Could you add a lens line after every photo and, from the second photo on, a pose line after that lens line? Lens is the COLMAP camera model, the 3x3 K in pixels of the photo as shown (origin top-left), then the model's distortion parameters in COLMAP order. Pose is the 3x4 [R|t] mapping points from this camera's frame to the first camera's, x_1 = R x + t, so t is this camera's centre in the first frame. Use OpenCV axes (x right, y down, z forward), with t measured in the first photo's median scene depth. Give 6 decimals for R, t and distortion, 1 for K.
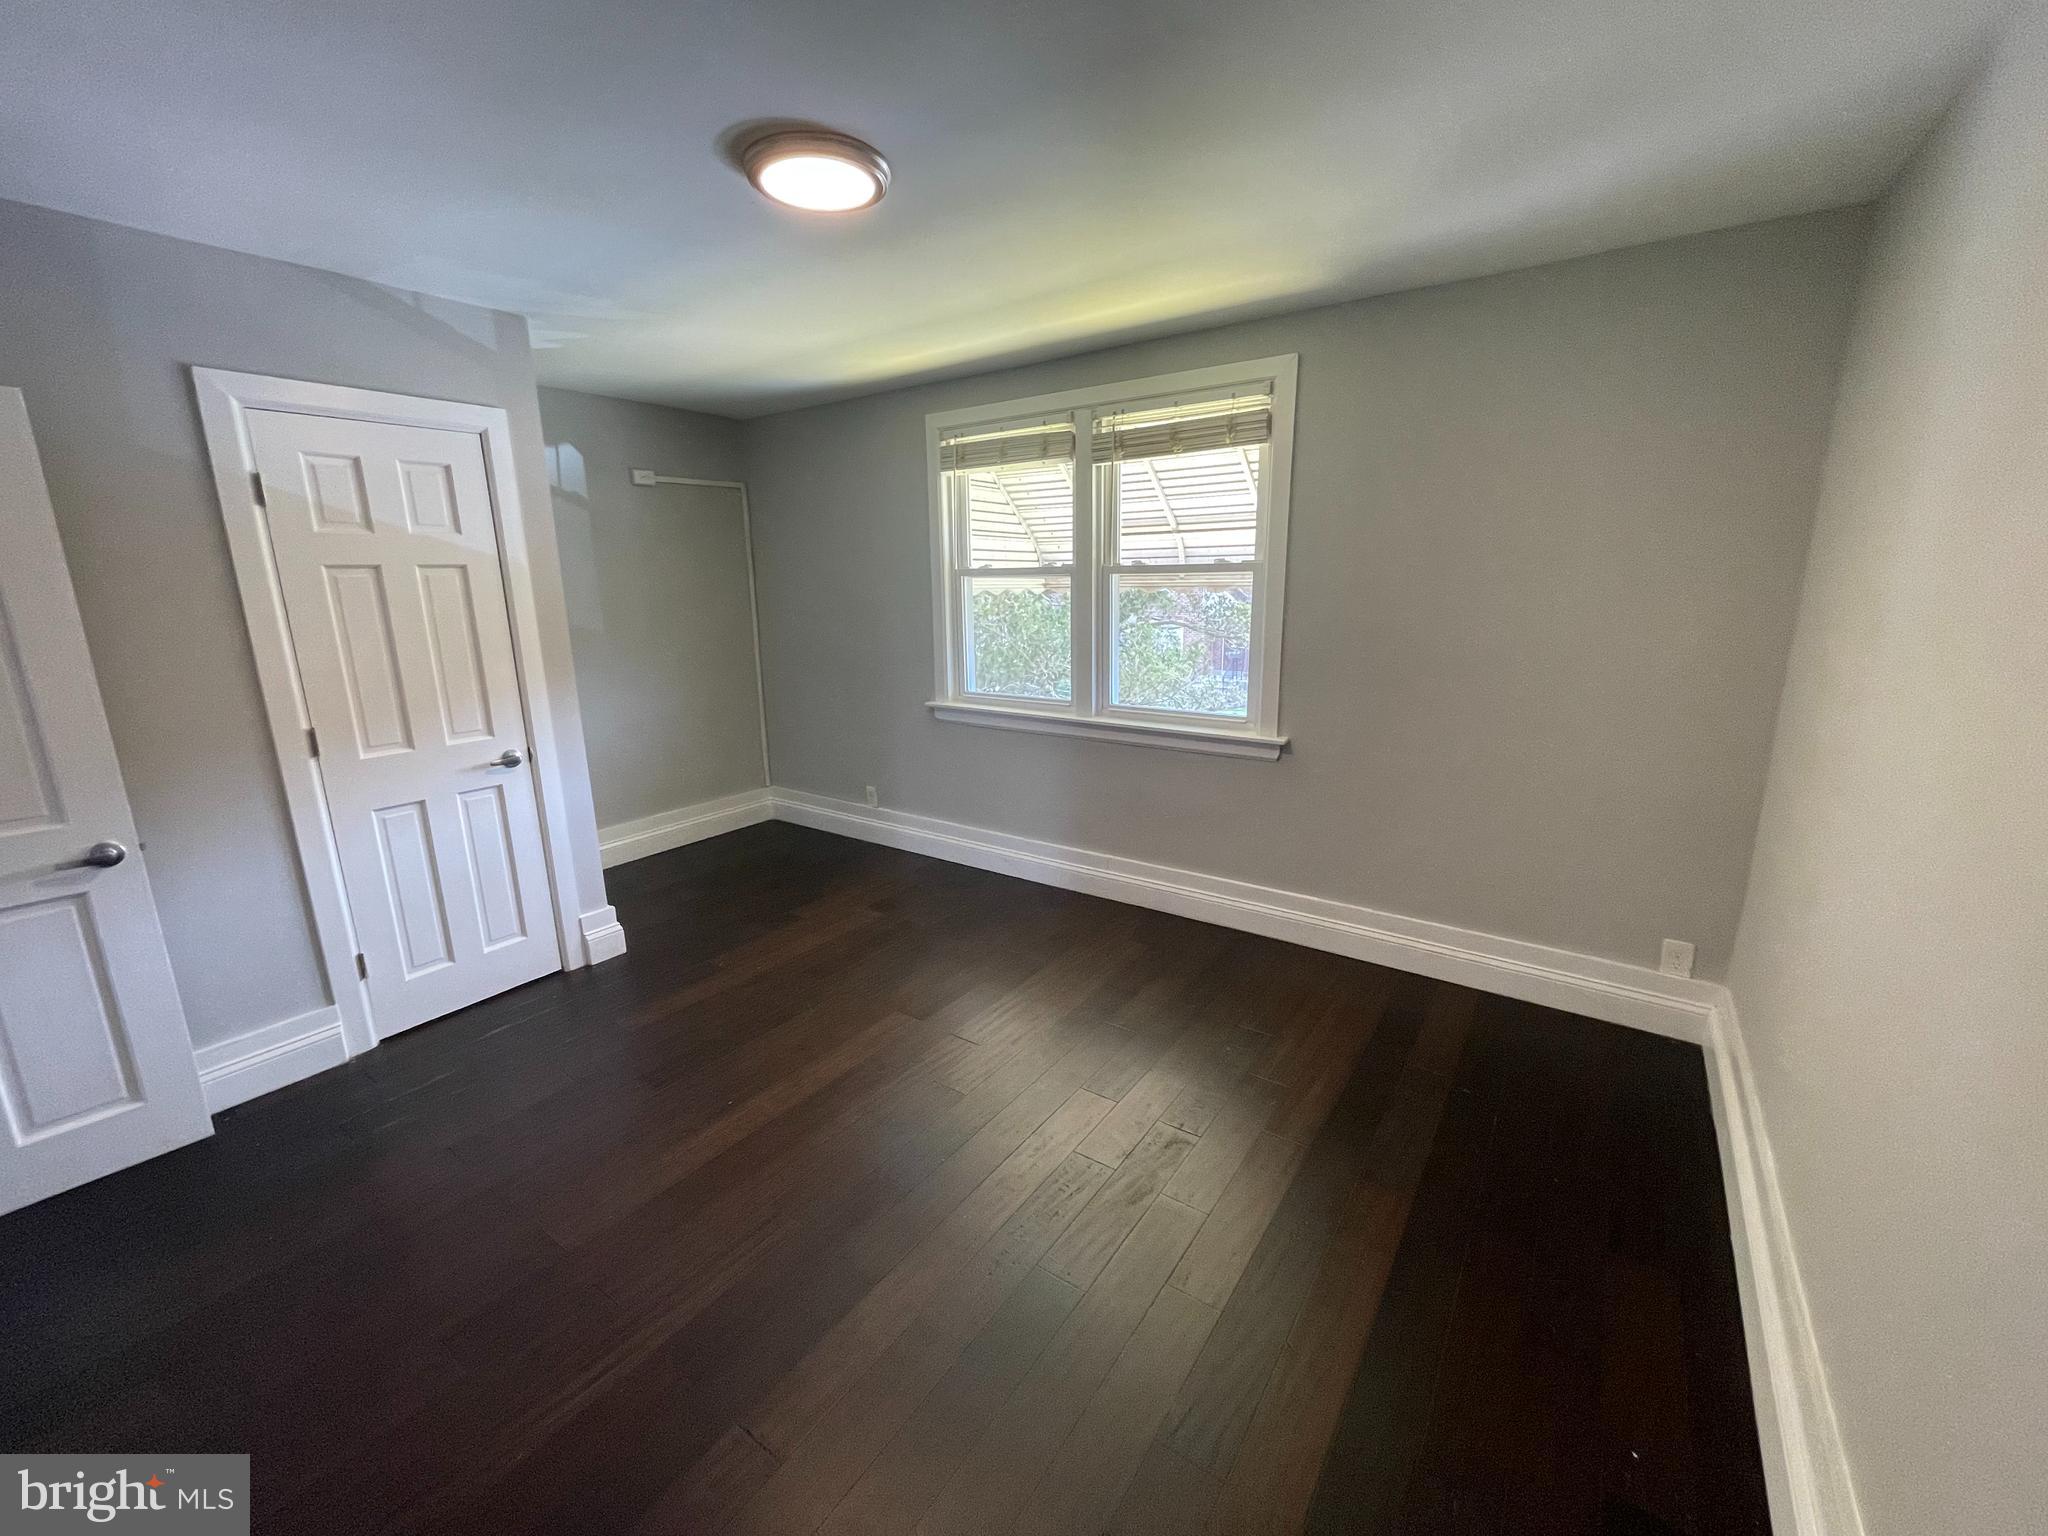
lens RADIAL K [[825.8, 0, 984.1], [0, 825.8, 759.8], [0, 0, 1]] dist [-0.004601, 0.000787]
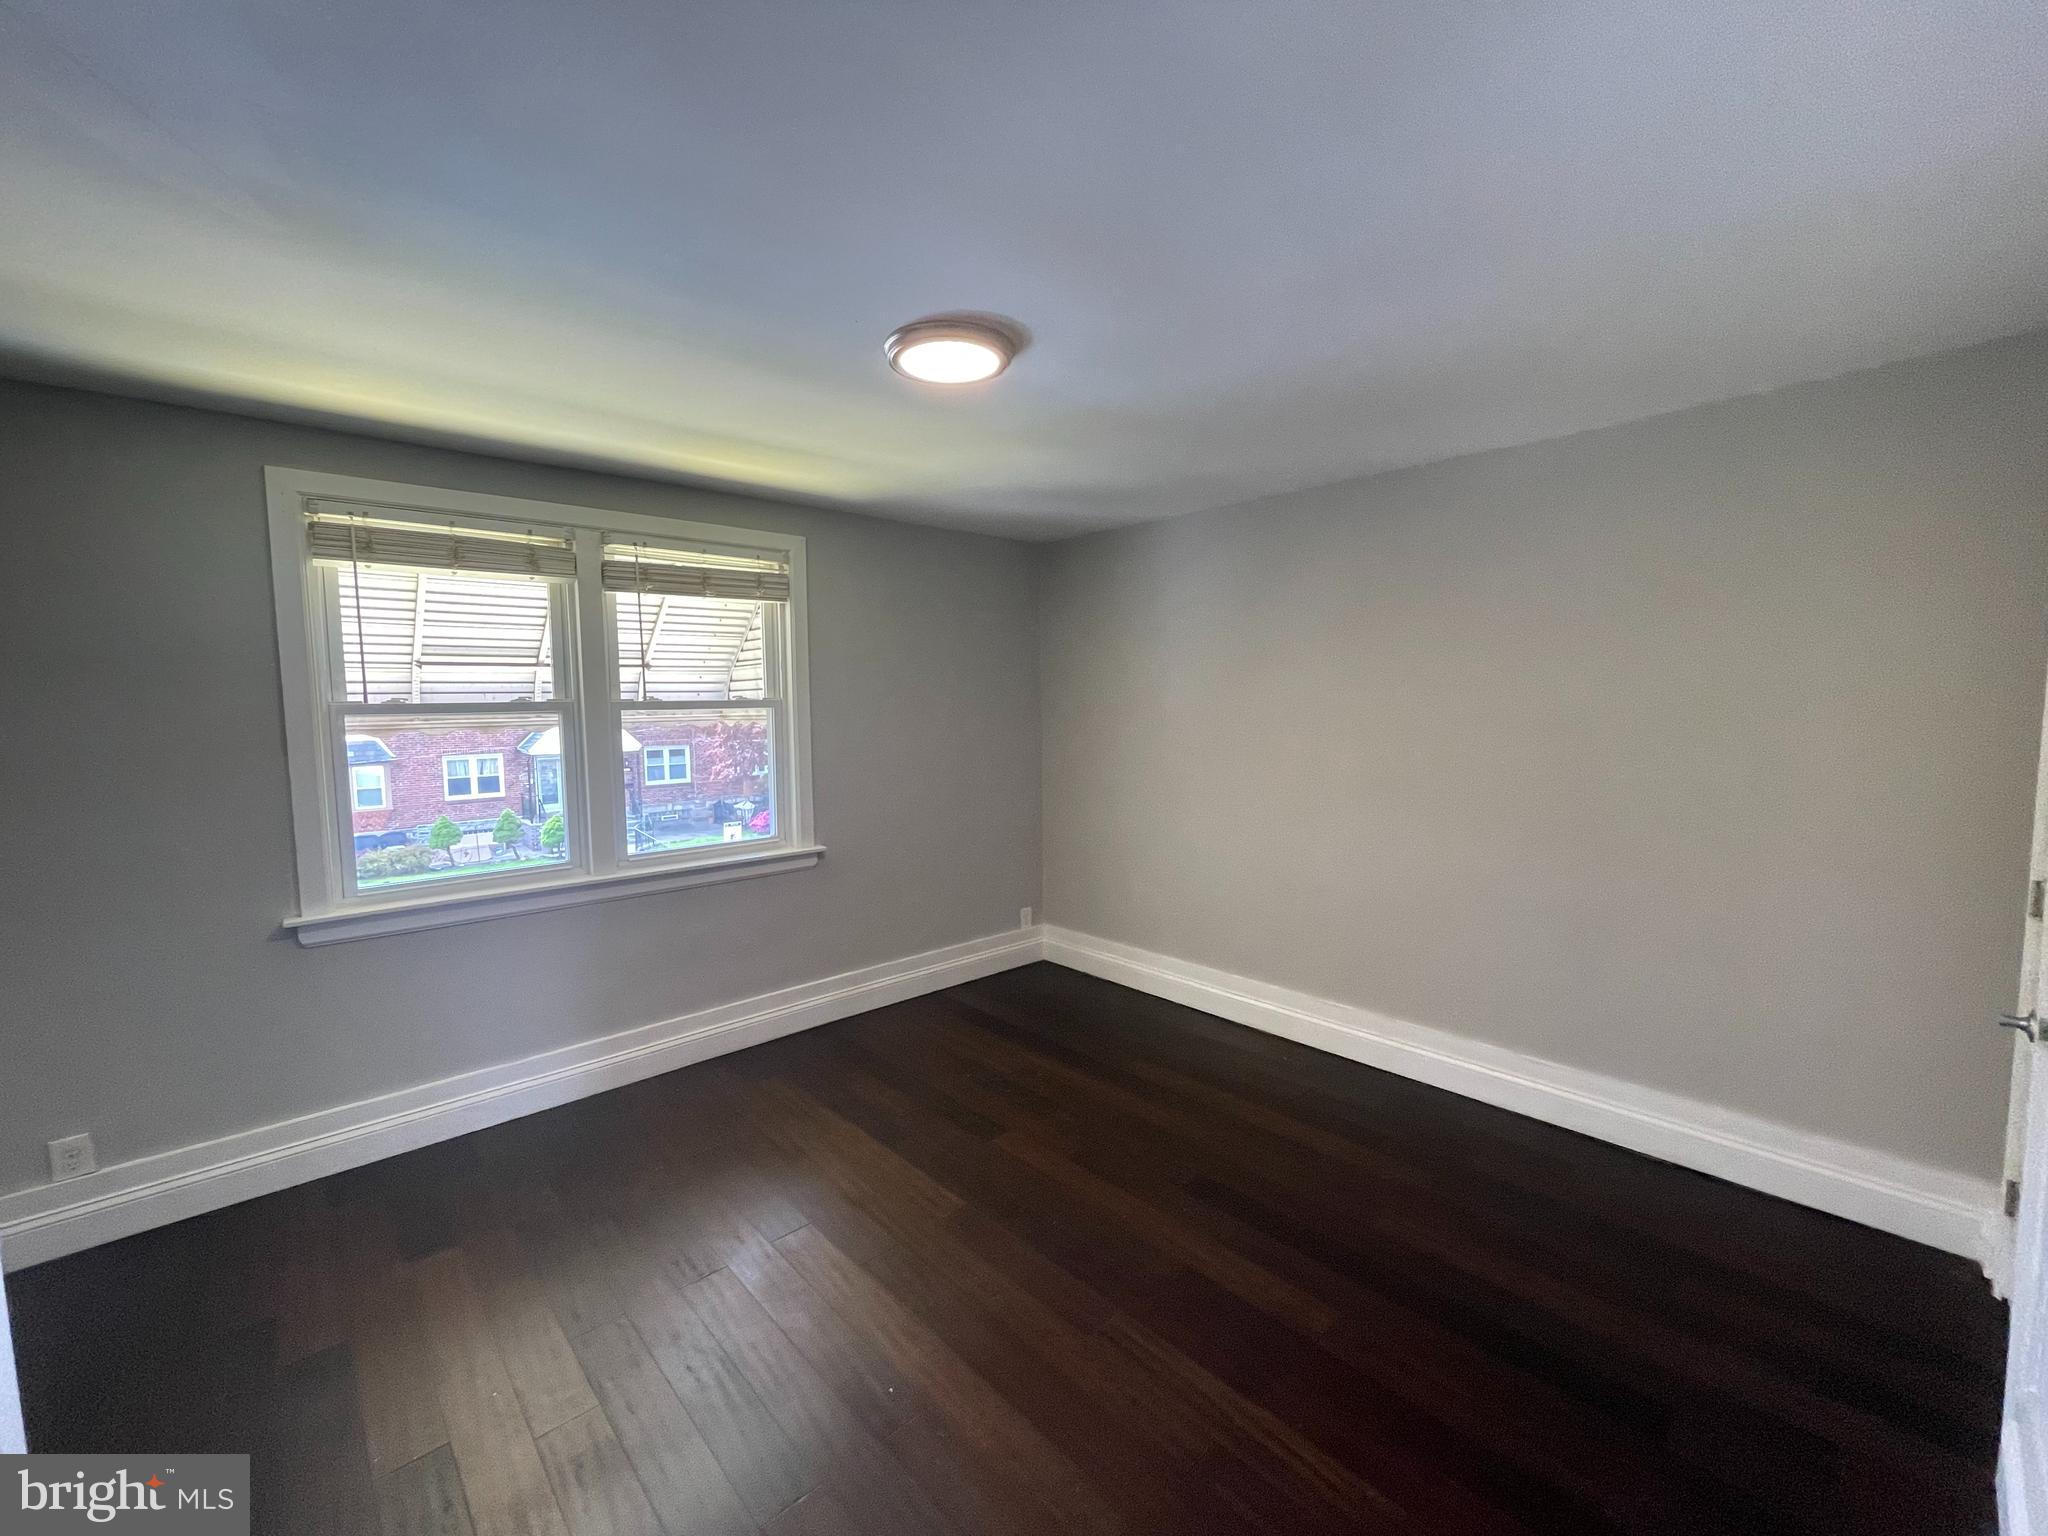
lens RADIAL K [[825.8, 0, 949.4], [0, 825.8, 749.9], [0, 0, 1]] dist [-0.004601, 0.000787]
pose [[0.232989, -0.044467, 0.971462, -0.633340], [0.223066, 0.974763, -0.008881, -0.093413], [-0.946550, 0.218770, 0.237028, 0.448515]]
